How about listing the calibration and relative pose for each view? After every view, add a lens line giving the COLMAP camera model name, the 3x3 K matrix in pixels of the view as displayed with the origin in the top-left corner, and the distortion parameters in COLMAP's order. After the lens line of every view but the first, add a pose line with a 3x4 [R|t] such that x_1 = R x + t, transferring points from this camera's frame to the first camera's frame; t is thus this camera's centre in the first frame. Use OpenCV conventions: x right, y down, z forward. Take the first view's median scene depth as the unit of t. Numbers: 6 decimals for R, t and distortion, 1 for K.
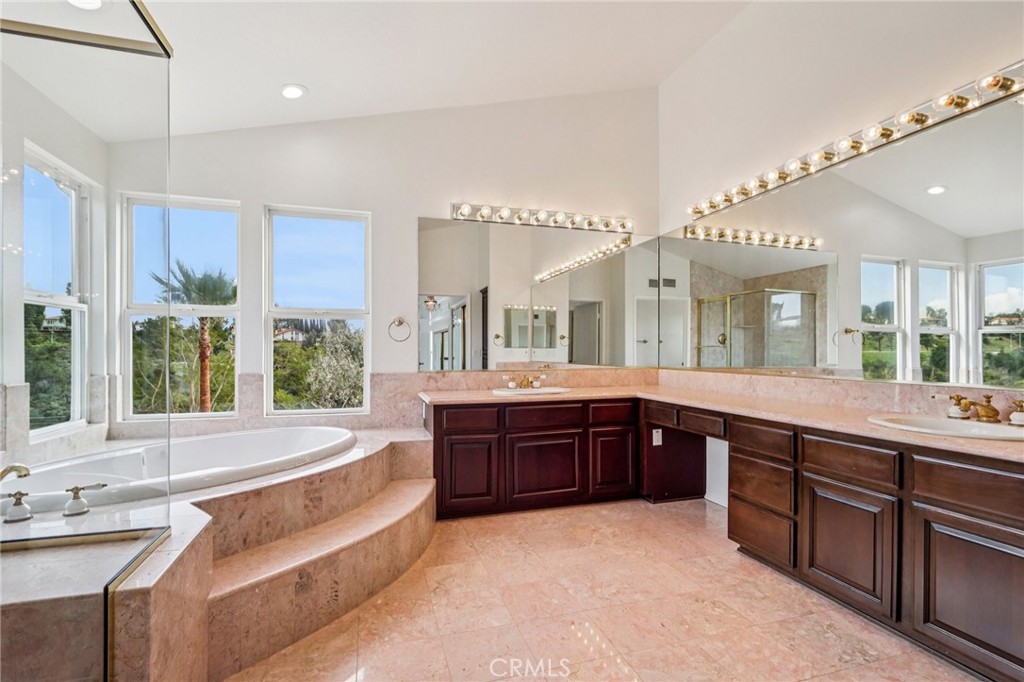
lens RADIAL K [[479.1, 0, 509.1], [0, 479.1, 345.7], [0, 0, 1]] dist [-0.013519, 0.001342]
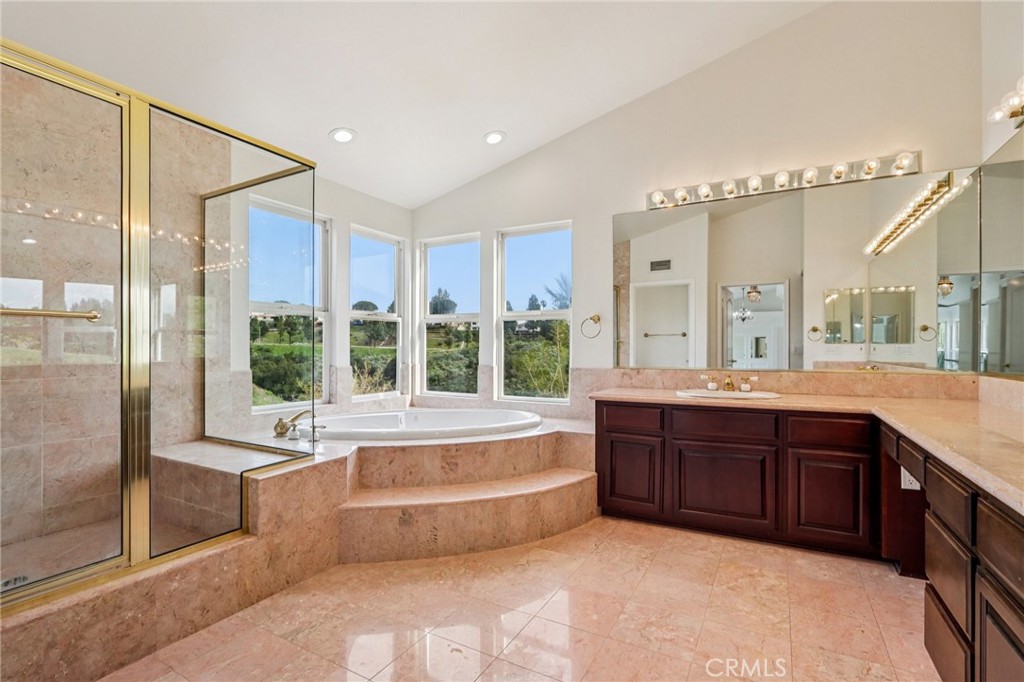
lens RADIAL K [[477.8, 0, 512.0], [0, 477.8, 341.0], [0, 0, 1]] dist [-0.017611, 0.000818]
pose [[0.692795, -0.010904, -0.721052, 0.470772], [0.008226, 0.999940, -0.007219, 0.003958], [0.721087, -0.000930, 0.692843, 0.177427]]
